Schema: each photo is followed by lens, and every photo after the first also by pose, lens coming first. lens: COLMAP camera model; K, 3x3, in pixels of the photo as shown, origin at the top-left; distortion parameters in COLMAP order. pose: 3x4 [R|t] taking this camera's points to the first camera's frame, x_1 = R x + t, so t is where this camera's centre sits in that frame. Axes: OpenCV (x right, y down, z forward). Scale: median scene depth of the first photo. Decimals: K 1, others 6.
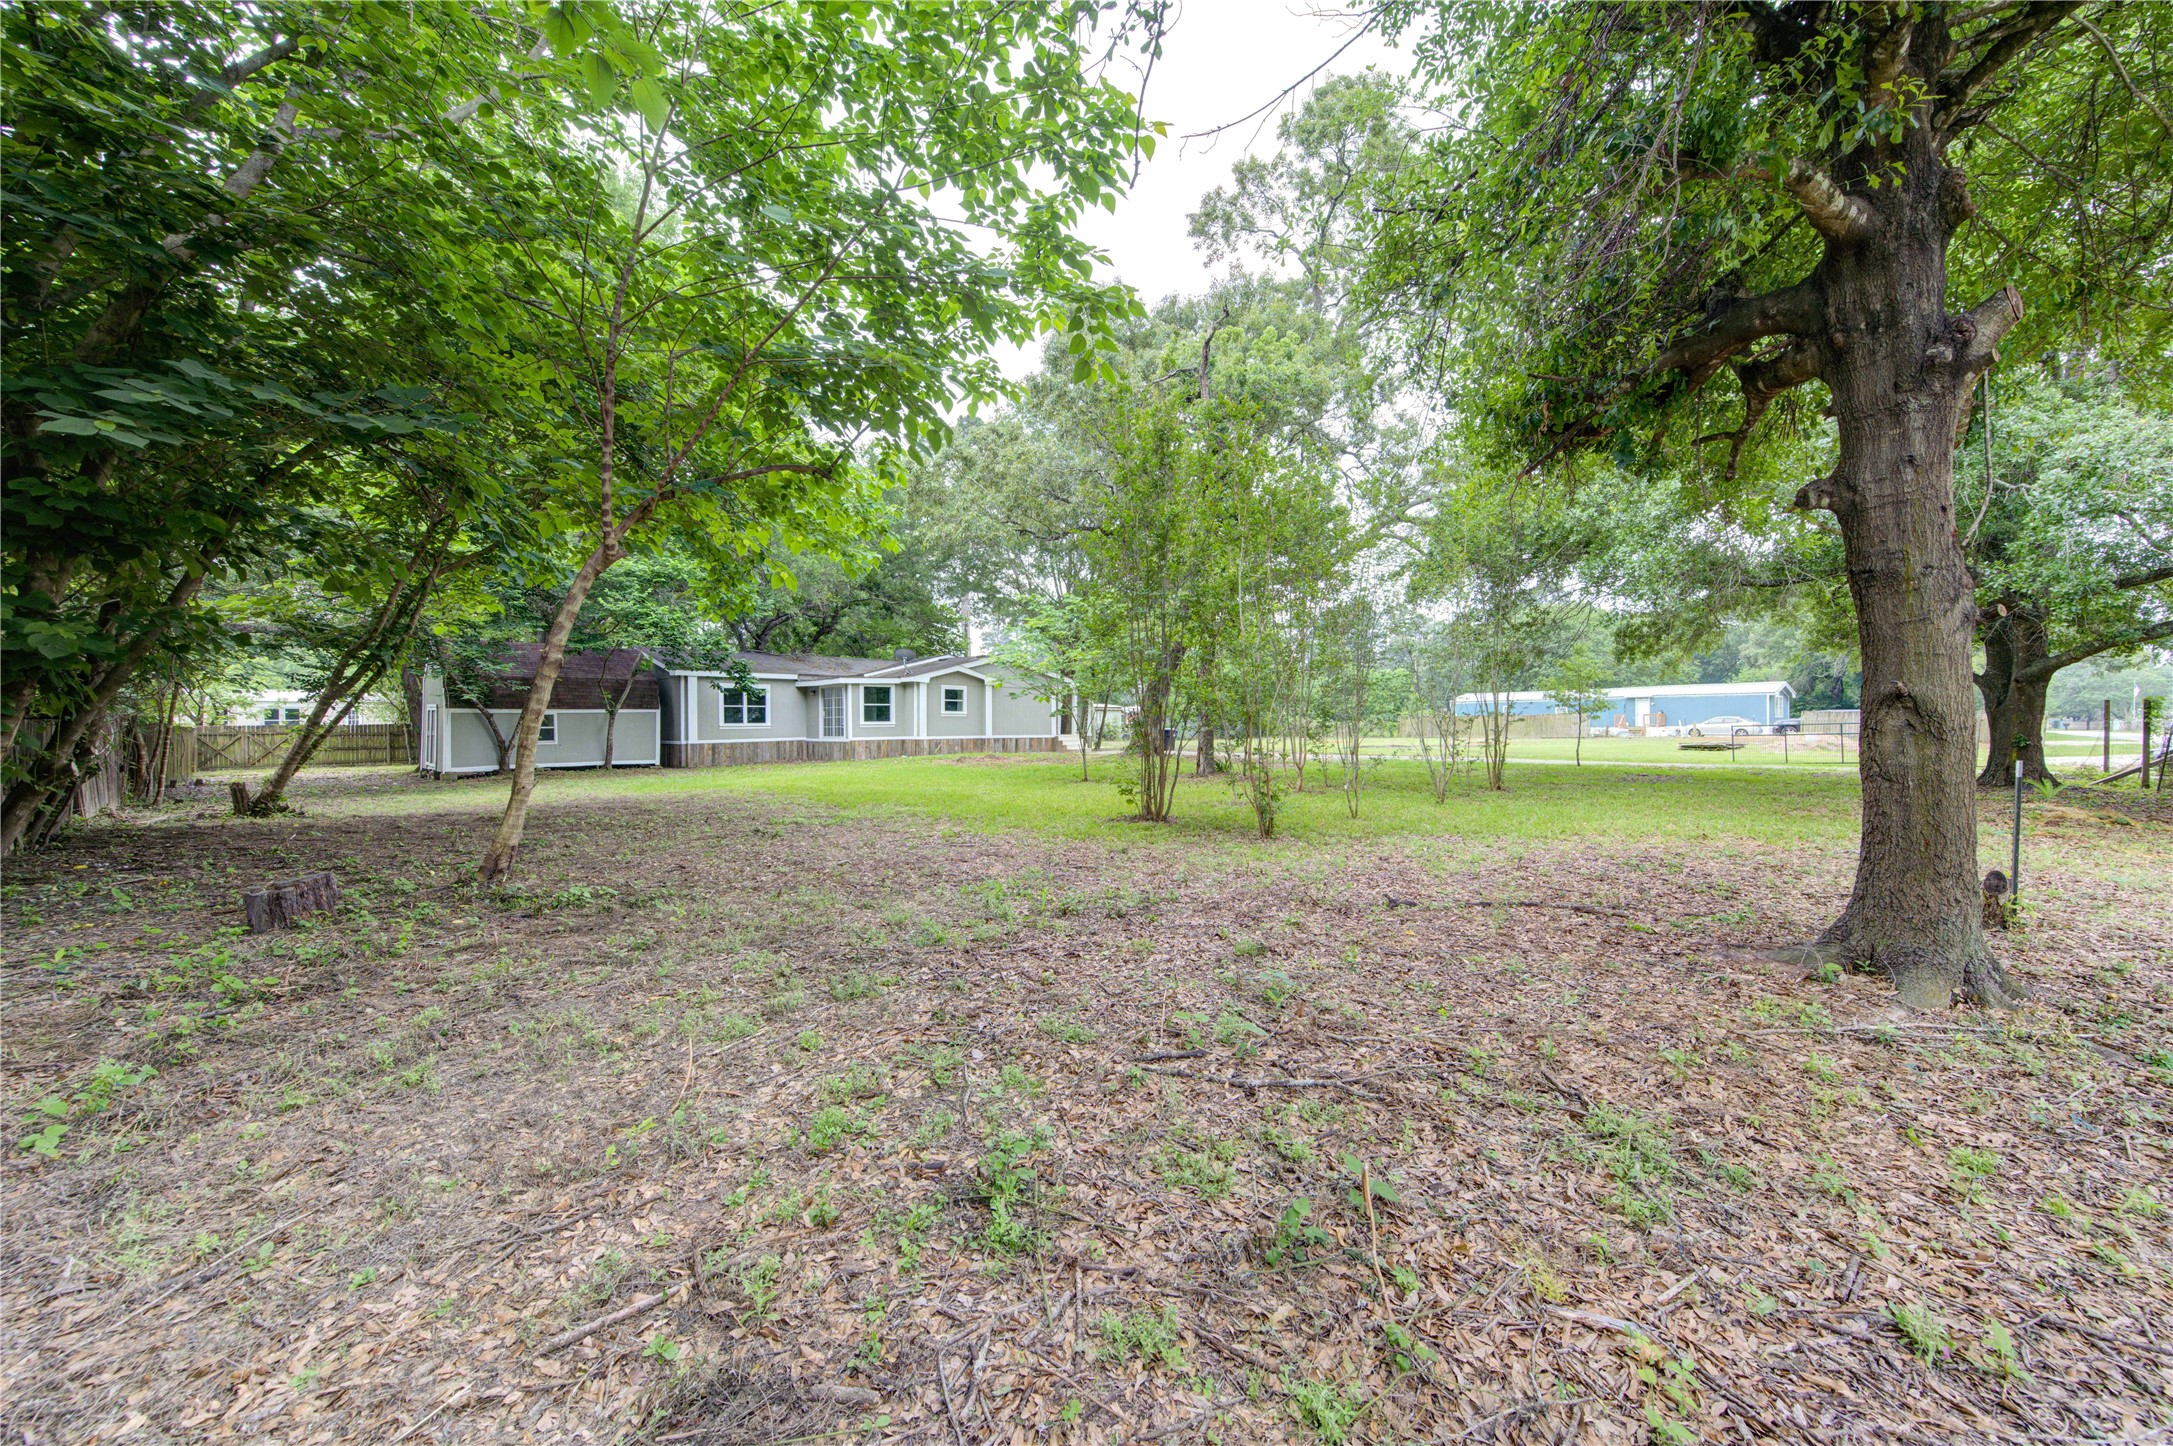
lens RADIAL K [[866.9, 0, 1102.4], [0, 866.9, 722.0], [0, 0, 1]] dist [0.011733, -0.001925]
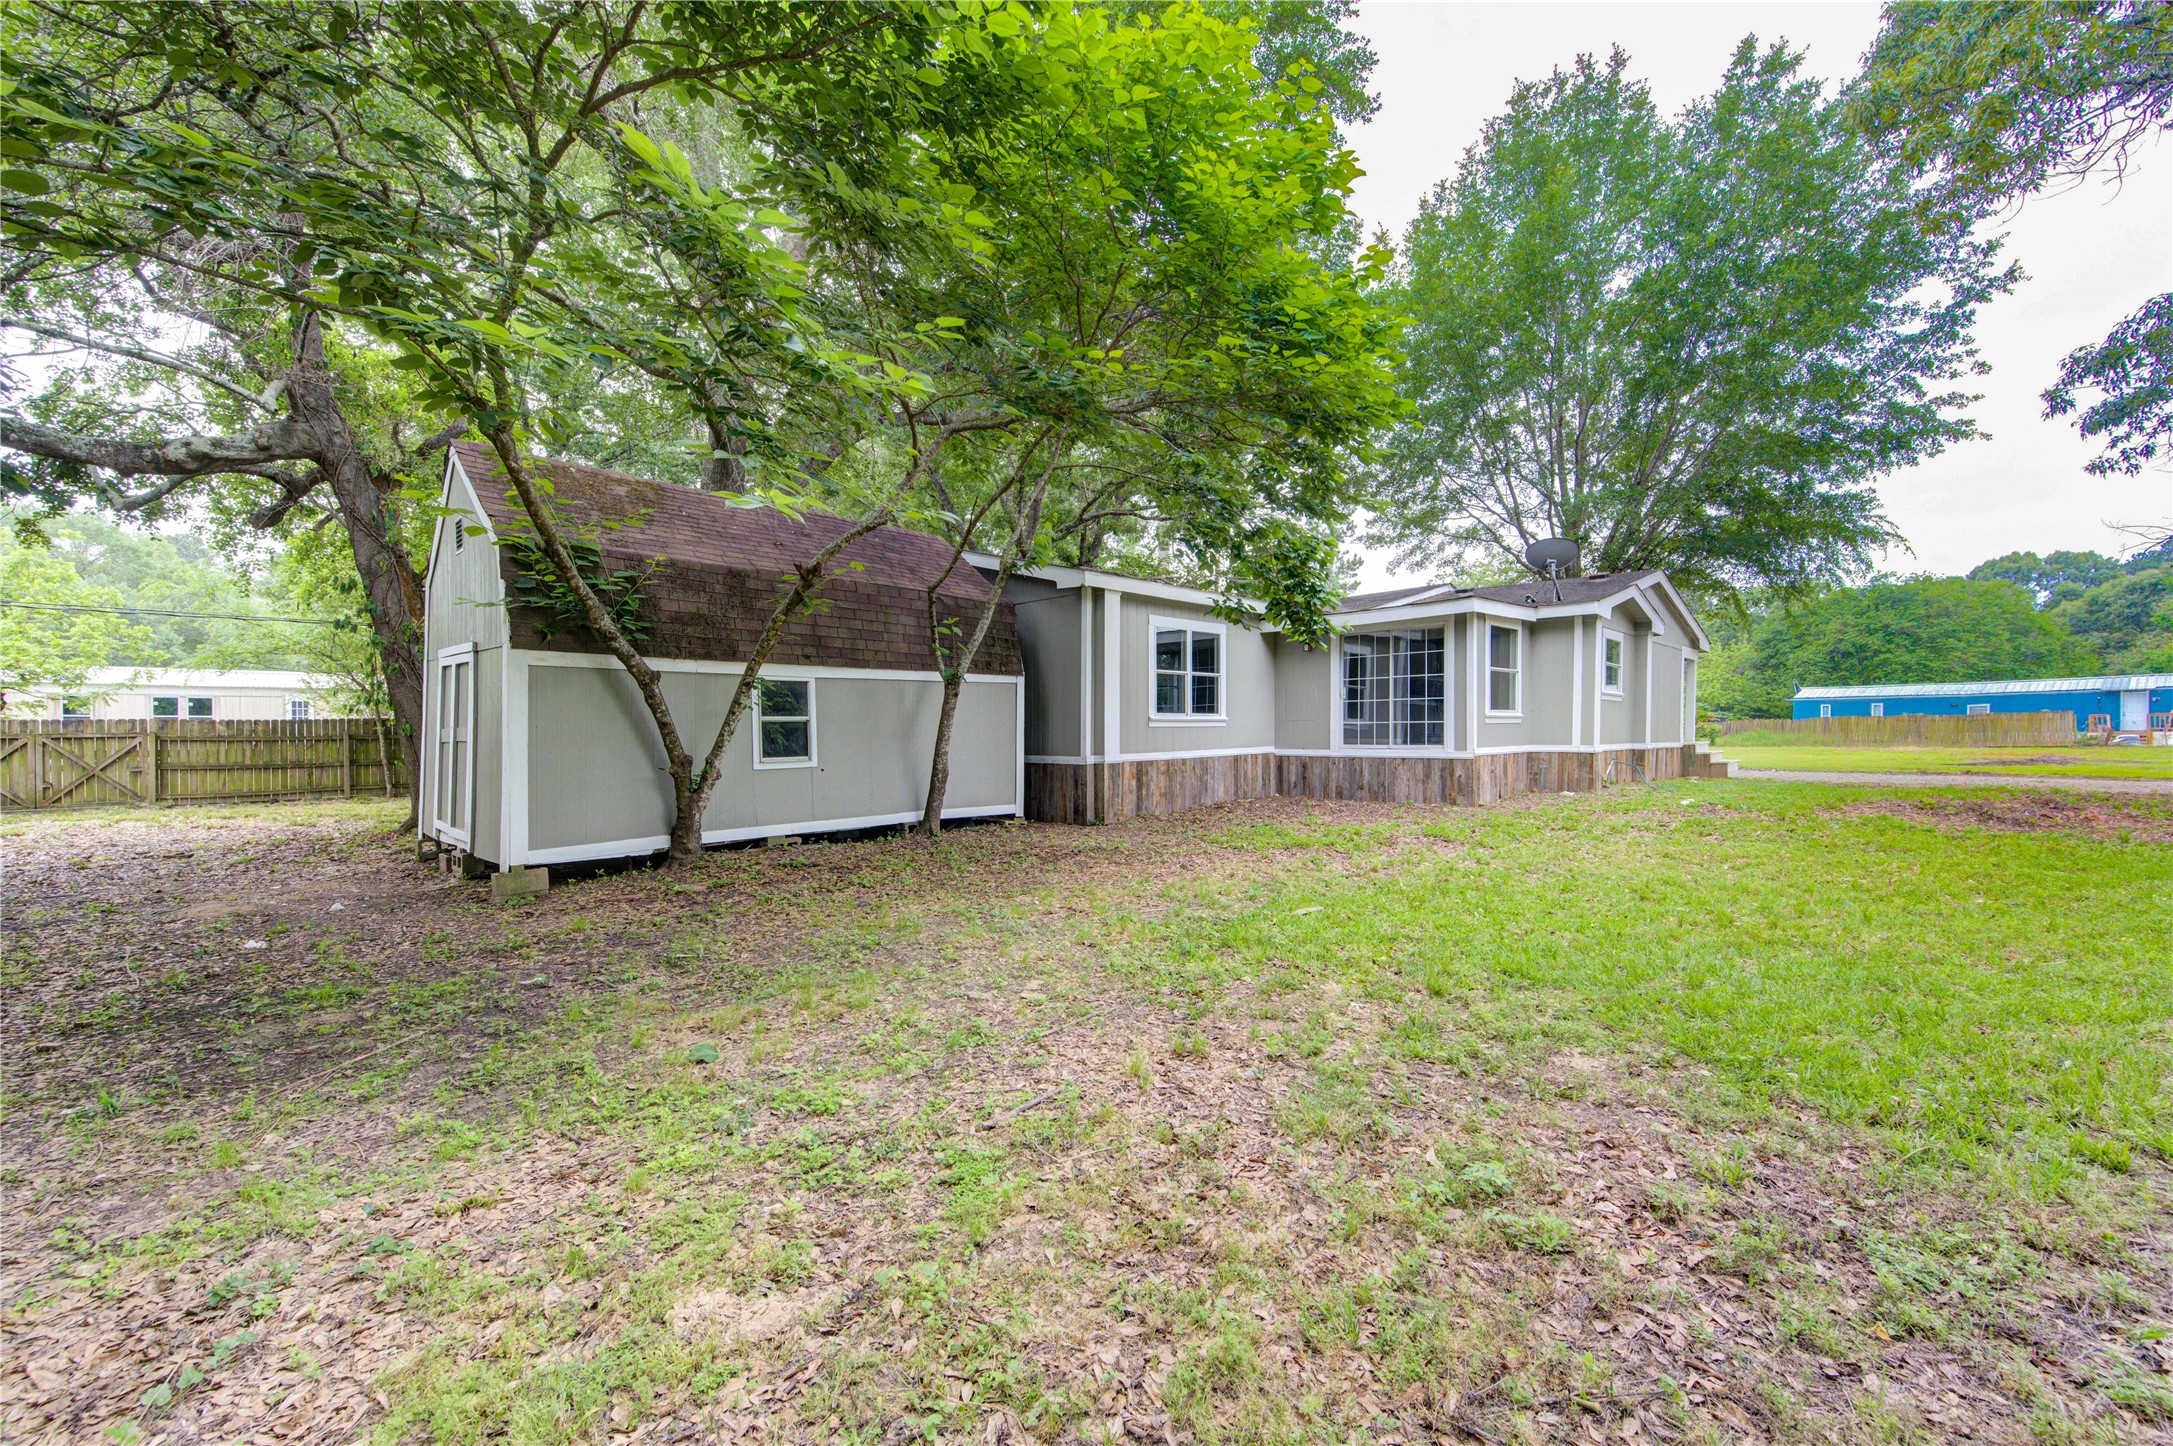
lens RADIAL K [[866.9, 0, 1095.3], [0, 866.9, 725.1], [0, 0, 1]] dist [0.011733, -0.001925]
pose [[0.999955, 0.002160, 0.009269, -0.459922], [-0.002125, 0.999991, -0.003760, 0.008839], [-0.009277, 0.003740, 0.999950, 0.579677]]
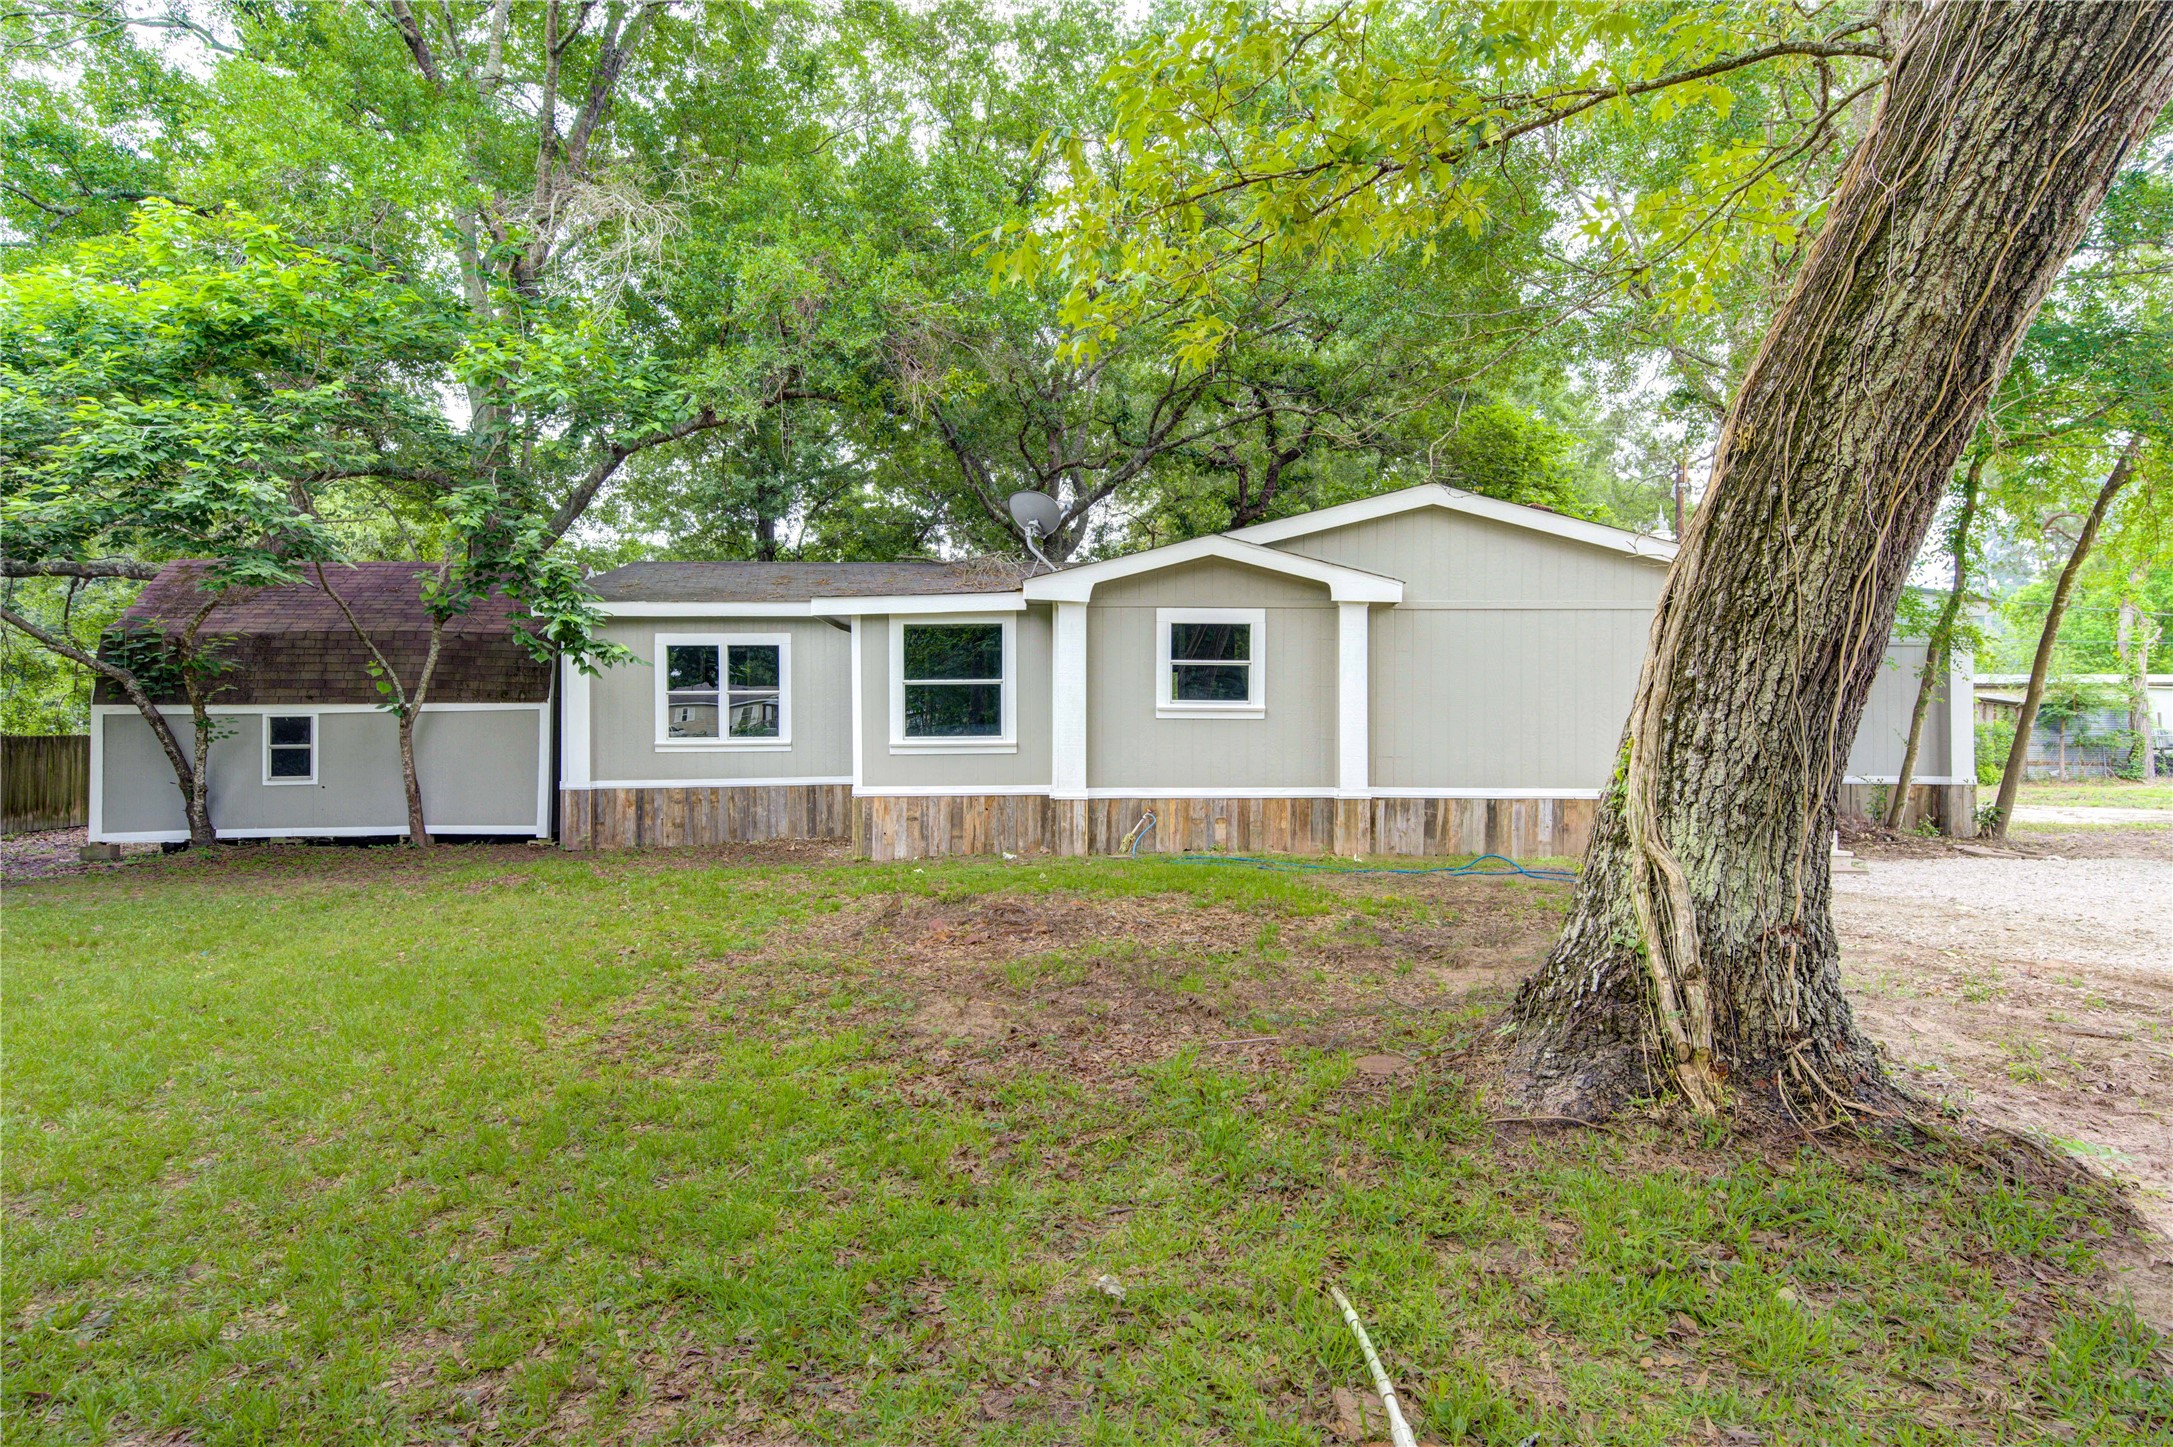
lens RADIAL K [[1313.9, 0, 1103.5], [0, 1313.9, 709.6], [0, 0, 1]] dist [0.038932, 0.000830]
pose [[0.733824, -0.003587, -0.679330, 0.098597], [-0.000437, 0.999983, -0.005752, -0.007233], [0.679340, 0.004518, 0.733810, 0.691554]]
